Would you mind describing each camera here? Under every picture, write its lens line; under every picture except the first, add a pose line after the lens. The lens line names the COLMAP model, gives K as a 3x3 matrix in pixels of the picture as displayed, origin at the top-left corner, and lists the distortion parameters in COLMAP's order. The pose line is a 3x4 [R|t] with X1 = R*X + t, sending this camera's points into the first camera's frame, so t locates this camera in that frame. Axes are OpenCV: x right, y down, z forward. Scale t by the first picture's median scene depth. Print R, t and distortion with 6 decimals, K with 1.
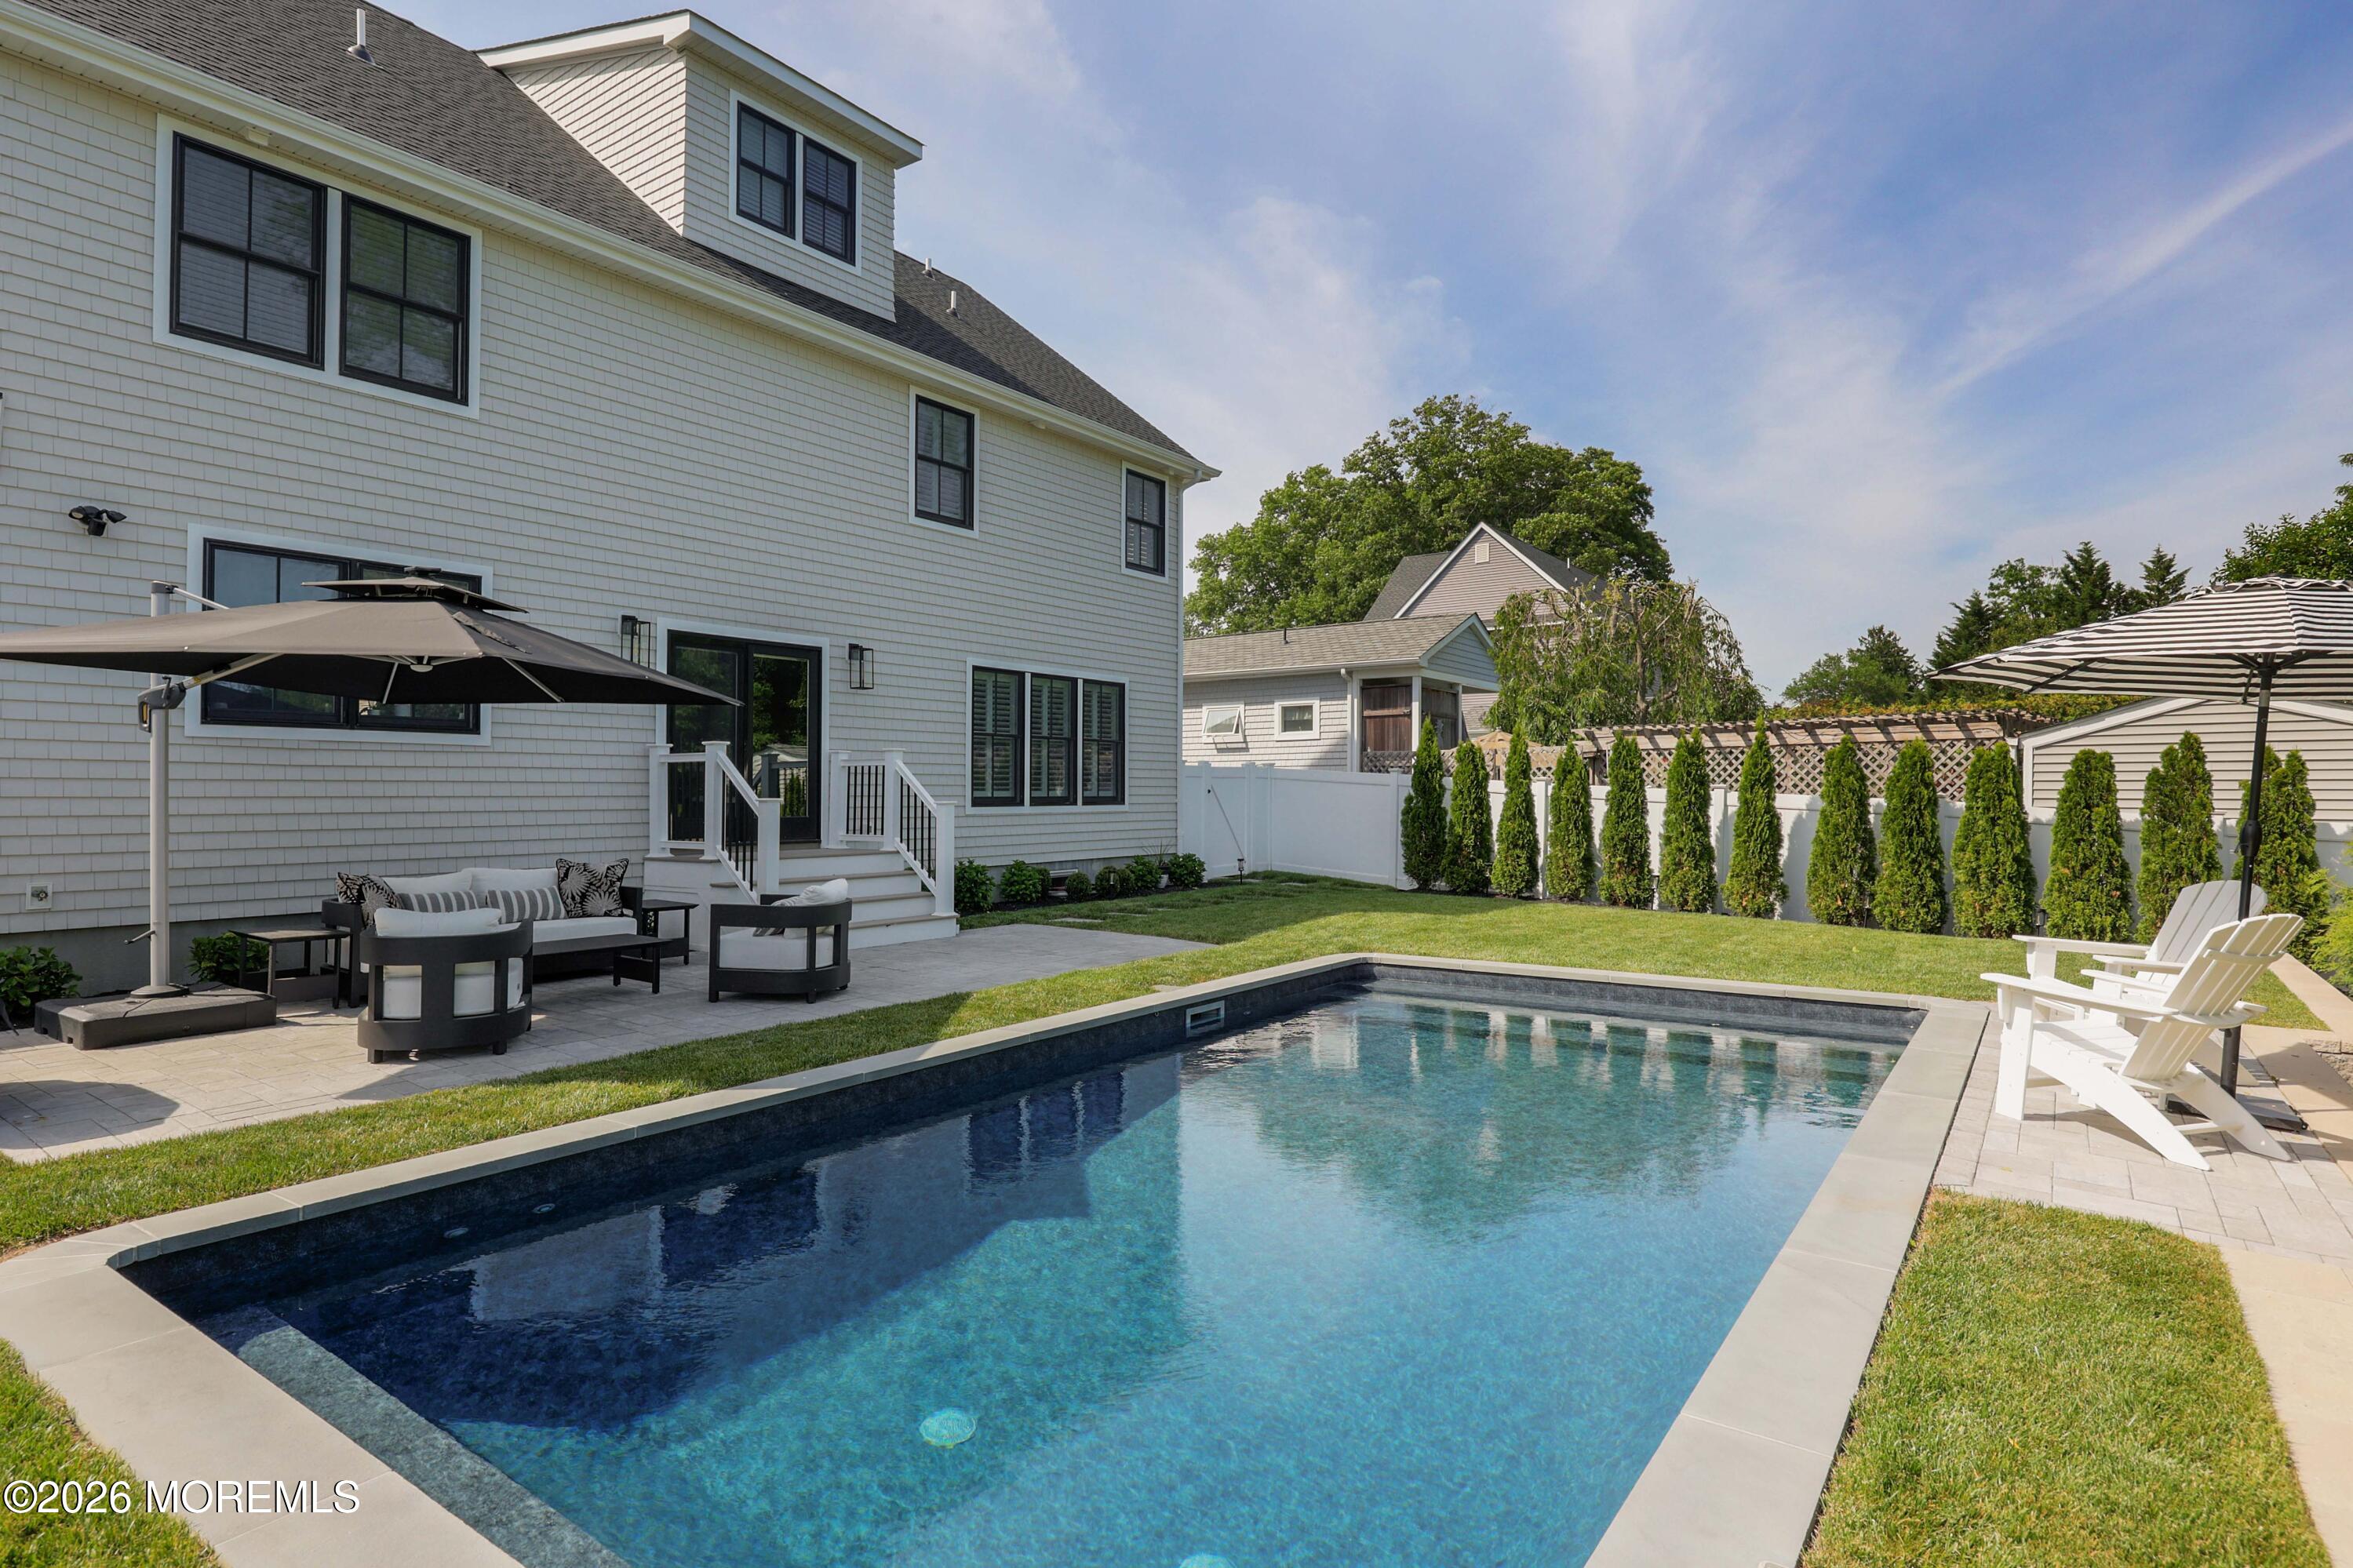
lens RADIAL K [[1226.1, 0, 1173.7], [0, 1226.1, 793.2], [0, 0, 1]] dist [-0.027821, -0.002710]
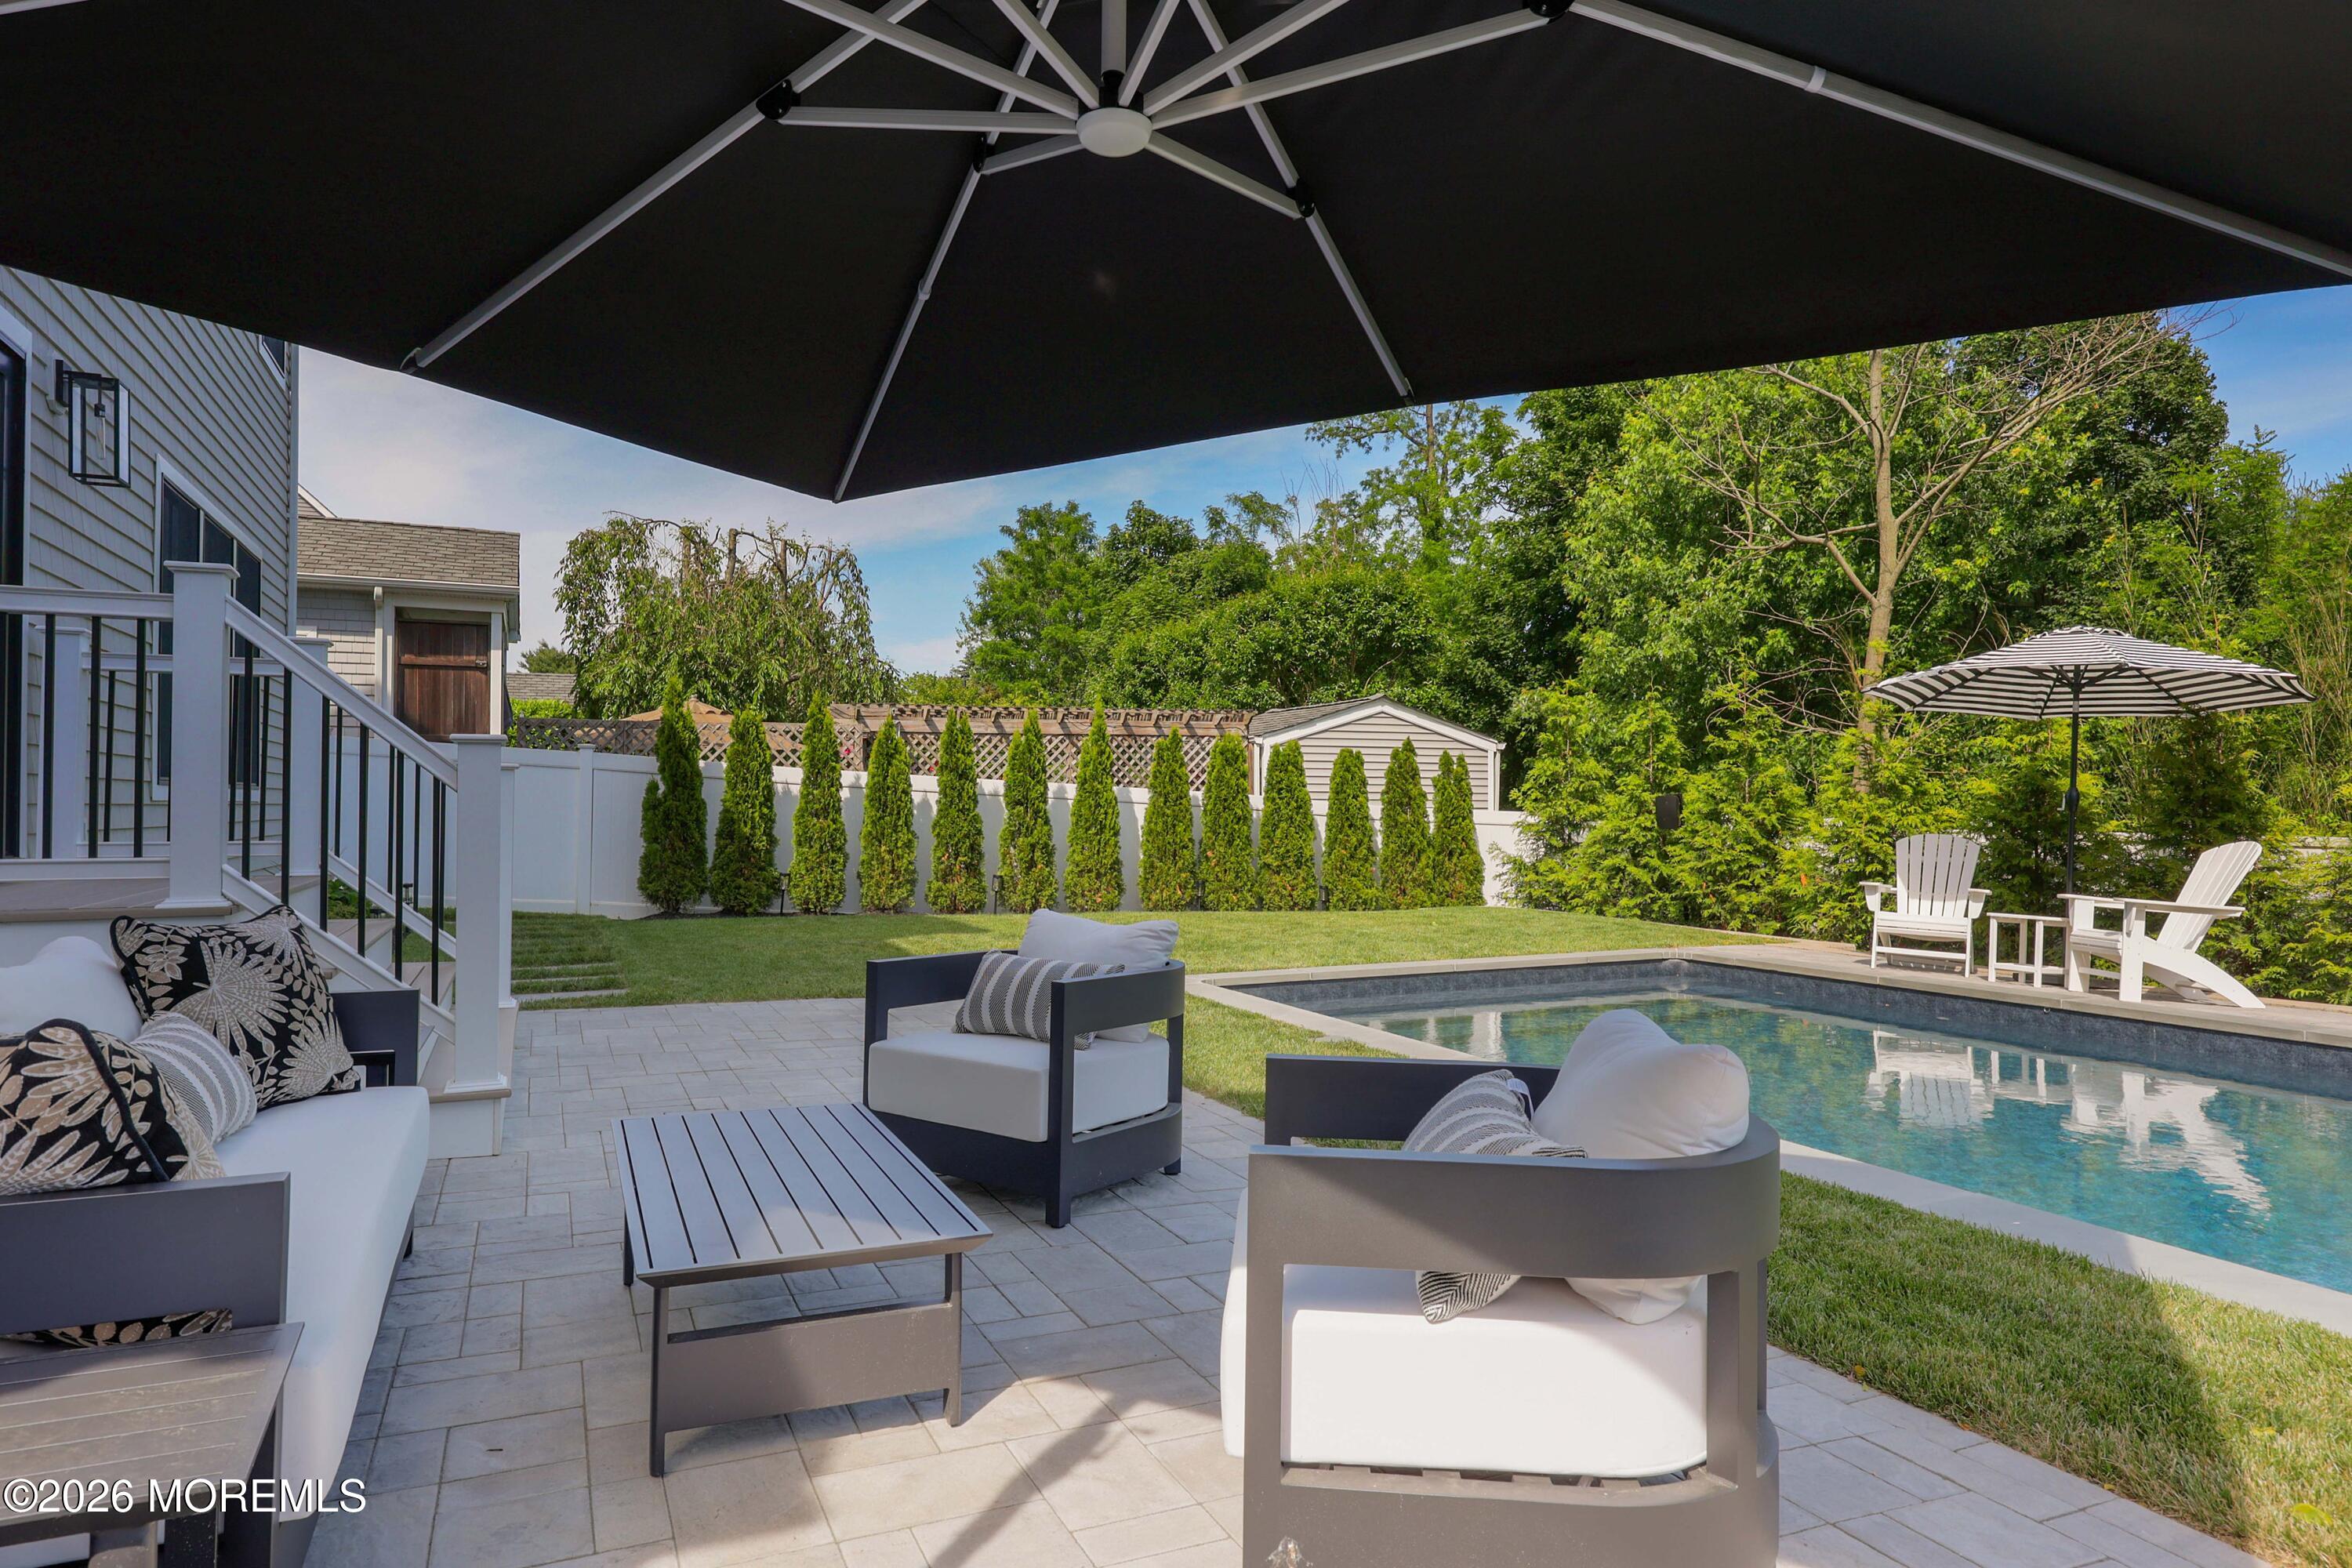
lens RADIAL K [[1394.5, 0, 1189.8], [0, 1394.5, 774.0], [0, 0, 1]] dist [0.031725, 0.000181]
pose [[0.494710, 0.021484, 0.868793, -0.403422], [-0.002517, 0.999726, -0.023288, 0.016815], [-0.869055, 0.009335, 0.494628, 0.375833]]
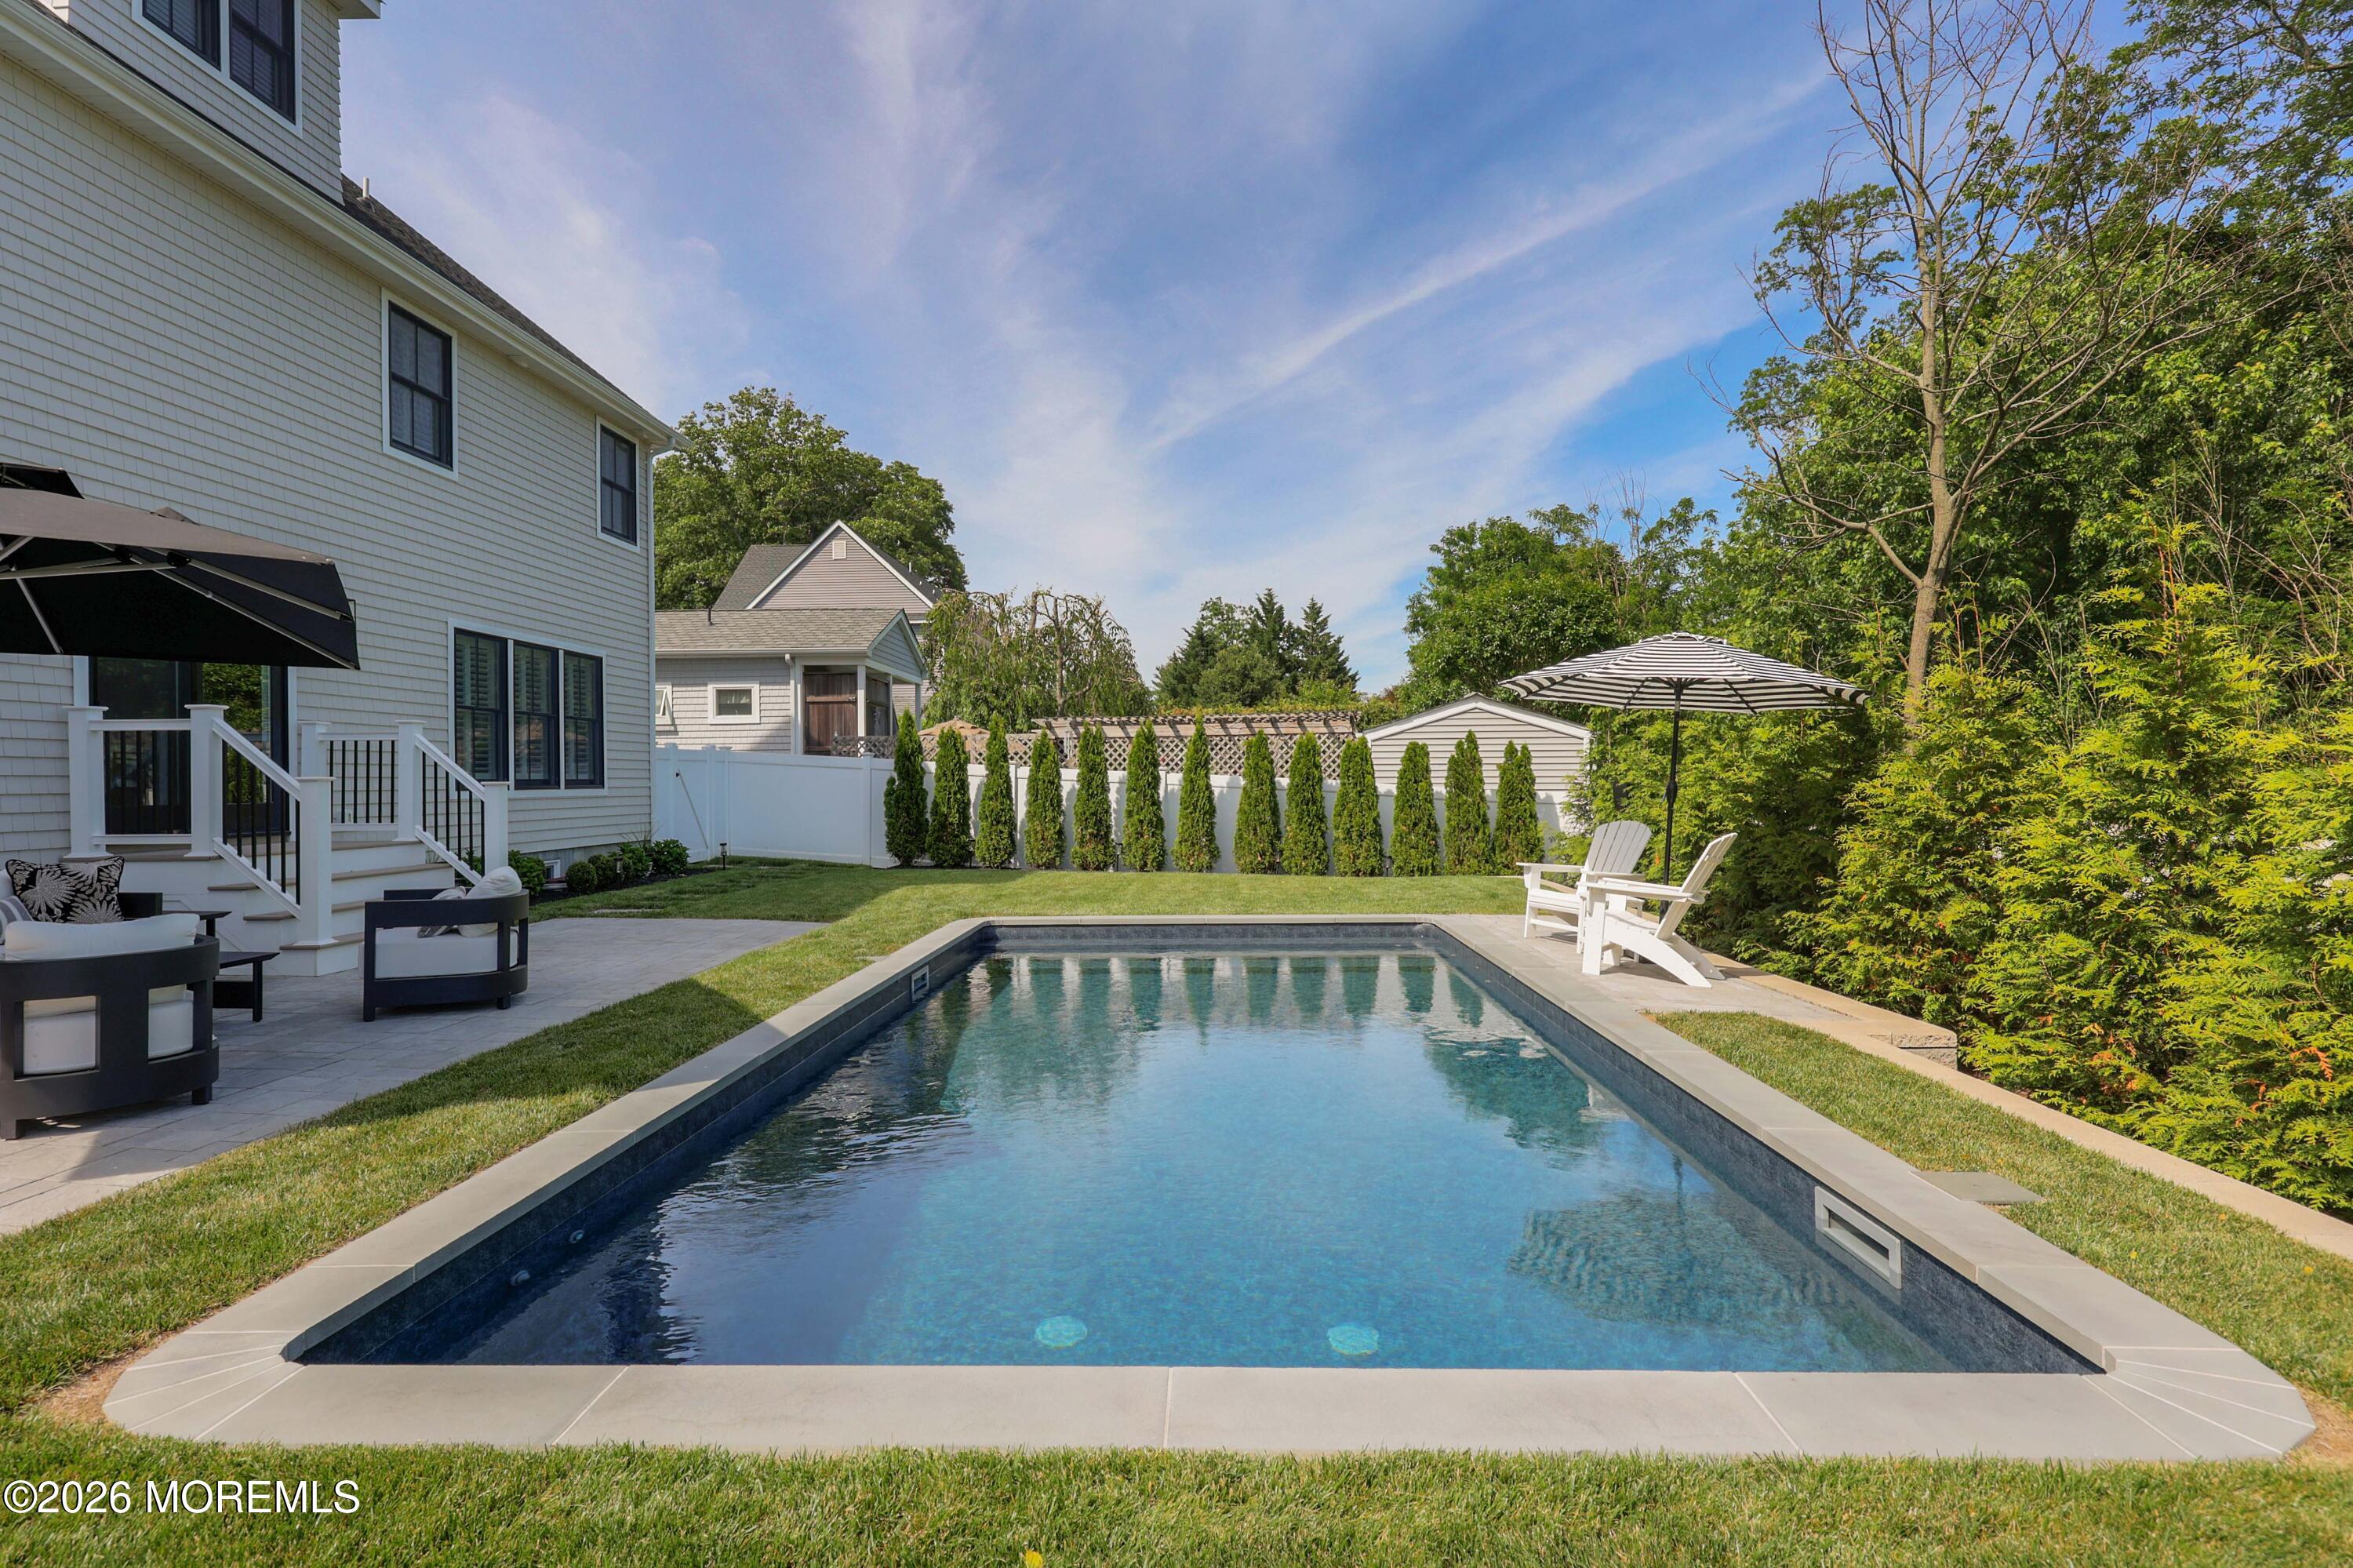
lens RADIAL K [[1173.0, 0, 1167.8], [0, 1173.0, 801.1], [0, 0, 1]] dist [-0.001485, -0.004858]
pose [[0.832976, -0.014367, 0.553123, -0.192575], [0.006019, 0.999839, 0.016906, 0.006970], [-0.553277, -0.010753, 0.832928, 0.024379]]
